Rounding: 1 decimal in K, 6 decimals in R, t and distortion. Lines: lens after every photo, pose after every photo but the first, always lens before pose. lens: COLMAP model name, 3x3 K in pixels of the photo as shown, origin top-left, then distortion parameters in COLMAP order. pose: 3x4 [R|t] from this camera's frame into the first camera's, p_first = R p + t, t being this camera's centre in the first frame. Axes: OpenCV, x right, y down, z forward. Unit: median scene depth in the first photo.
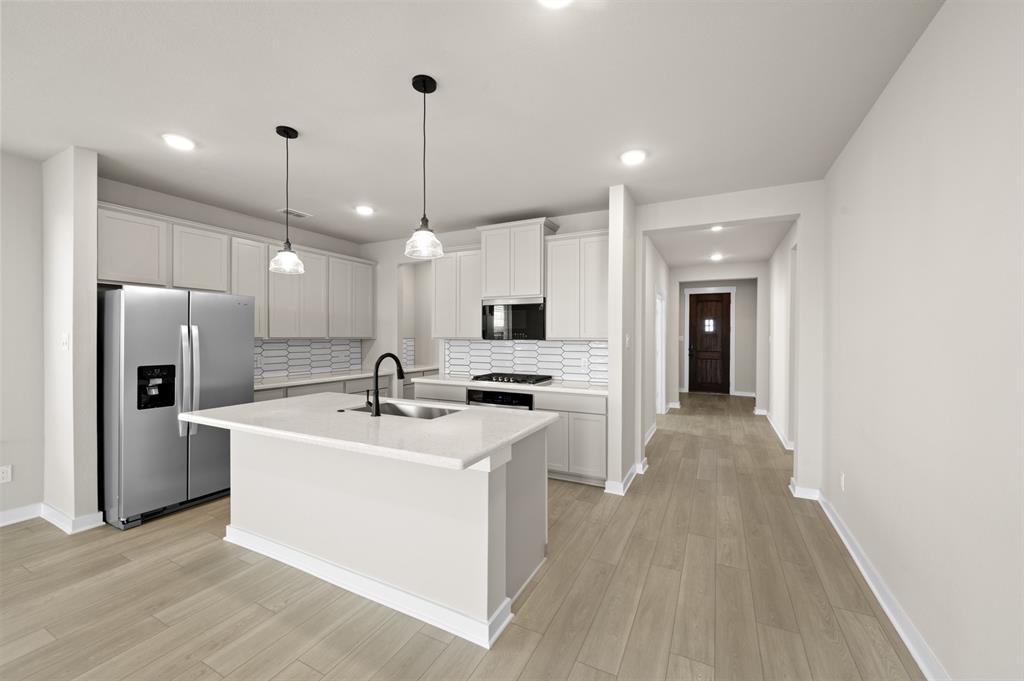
lens RADIAL K [[401.7, 0, 513.1], [0, 401.7, 338.6], [0, 0, 1]] dist [-0.000405, -0.000041]
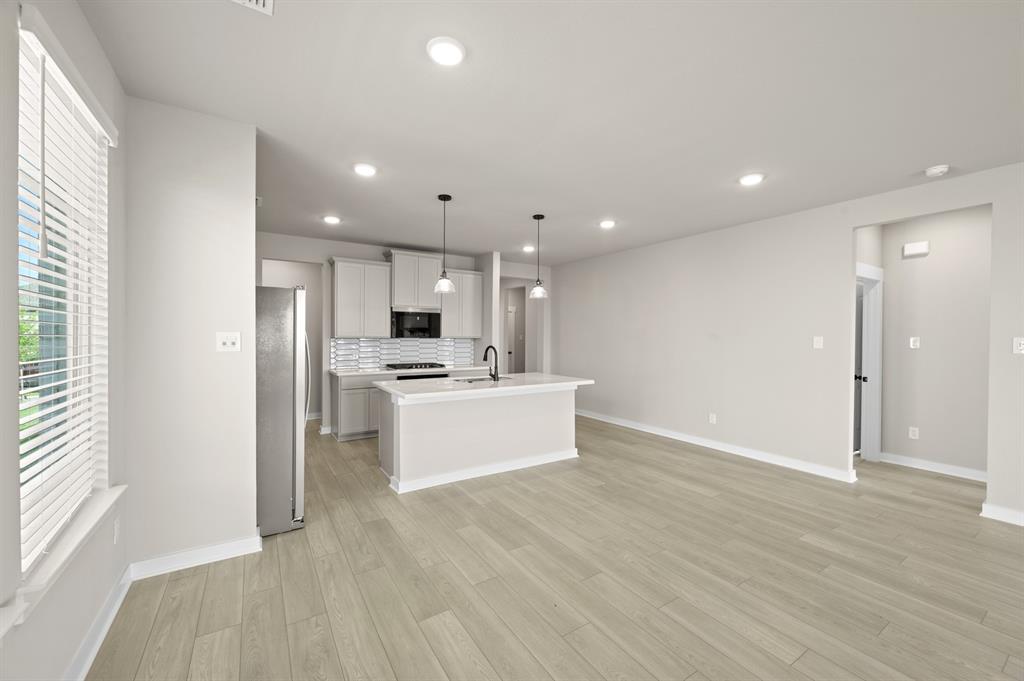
lens RADIAL K [[401.7, 0, 513.1], [0, 401.7, 338.6], [0, 0, 1]] dist [-0.000405, -0.000041]
pose [[0.506804, -0.006356, 0.862038, -1.060469], [0.001973, 0.999979, 0.006213, -0.003015], [-0.862059, -0.001448, 0.506806, 0.020444]]
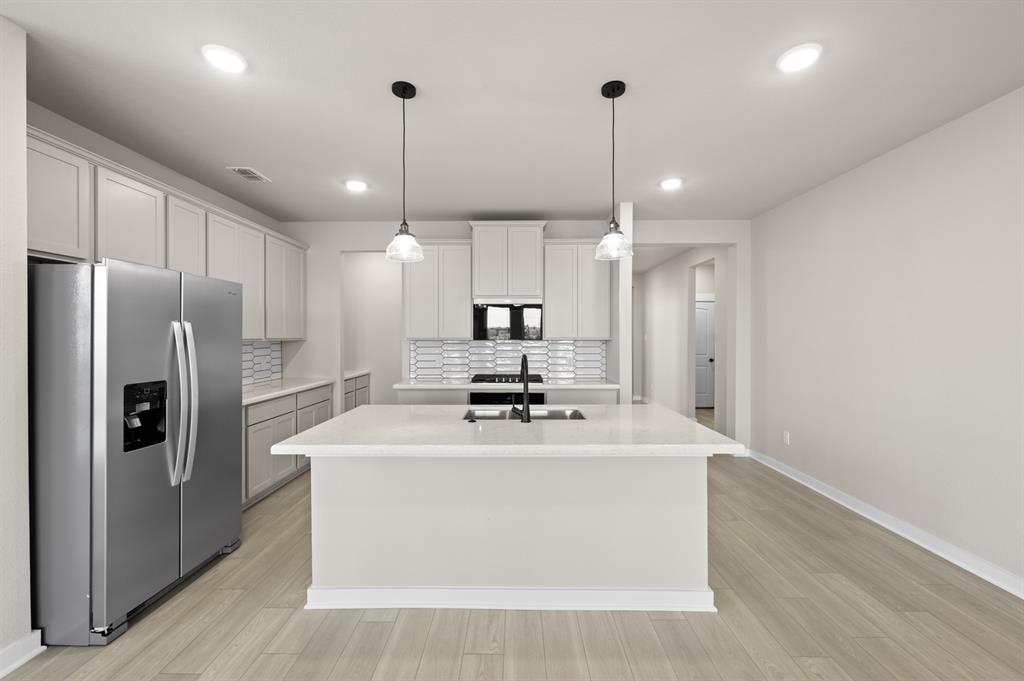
lens RADIAL K [[412.9, 0, 513.4], [0, 412.9, 338.4], [0, 0, 1]] dist [0.001645, 0.000245]
pose [[0.895479, -0.006499, 0.445056, -0.460217], [0.006469, 0.999978, 0.001587, -0.002059], [-0.445056, 0.001458, 0.895501, 0.087094]]
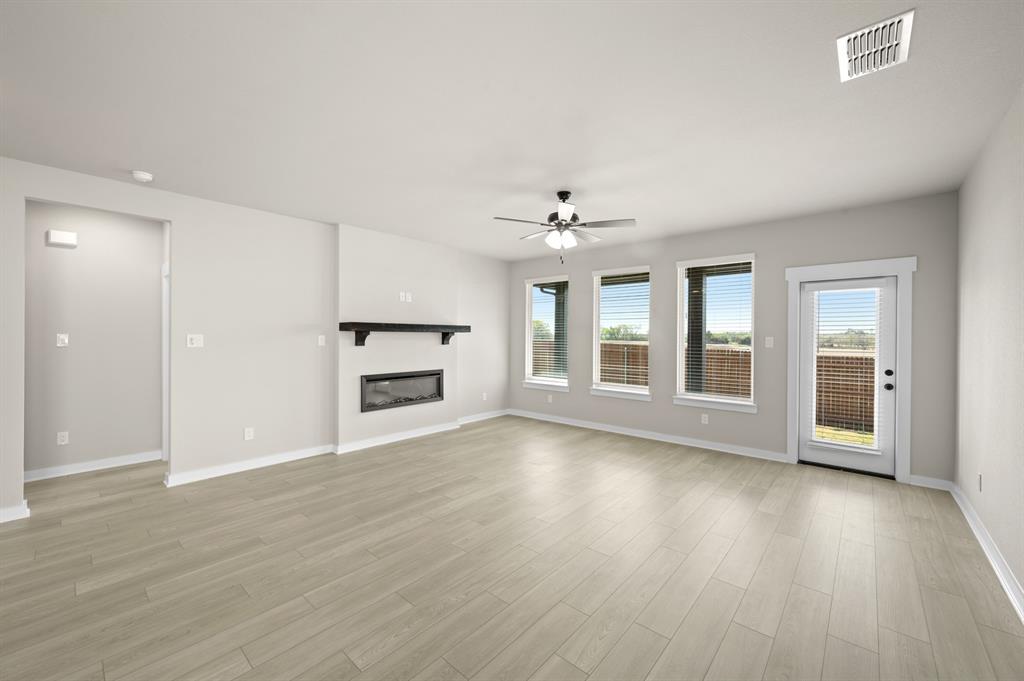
lens RADIAL K [[401.7, 0, 513.1], [0, 401.7, 338.6], [0, 0, 1]] dist [-0.000405, -0.000041]
pose [[-0.968203, -0.007736, 0.250047, -0.919895], [-0.004934, 0.999918, 0.011831, -0.003695], [-0.250118, 0.010221, -0.968161, 0.299118]]
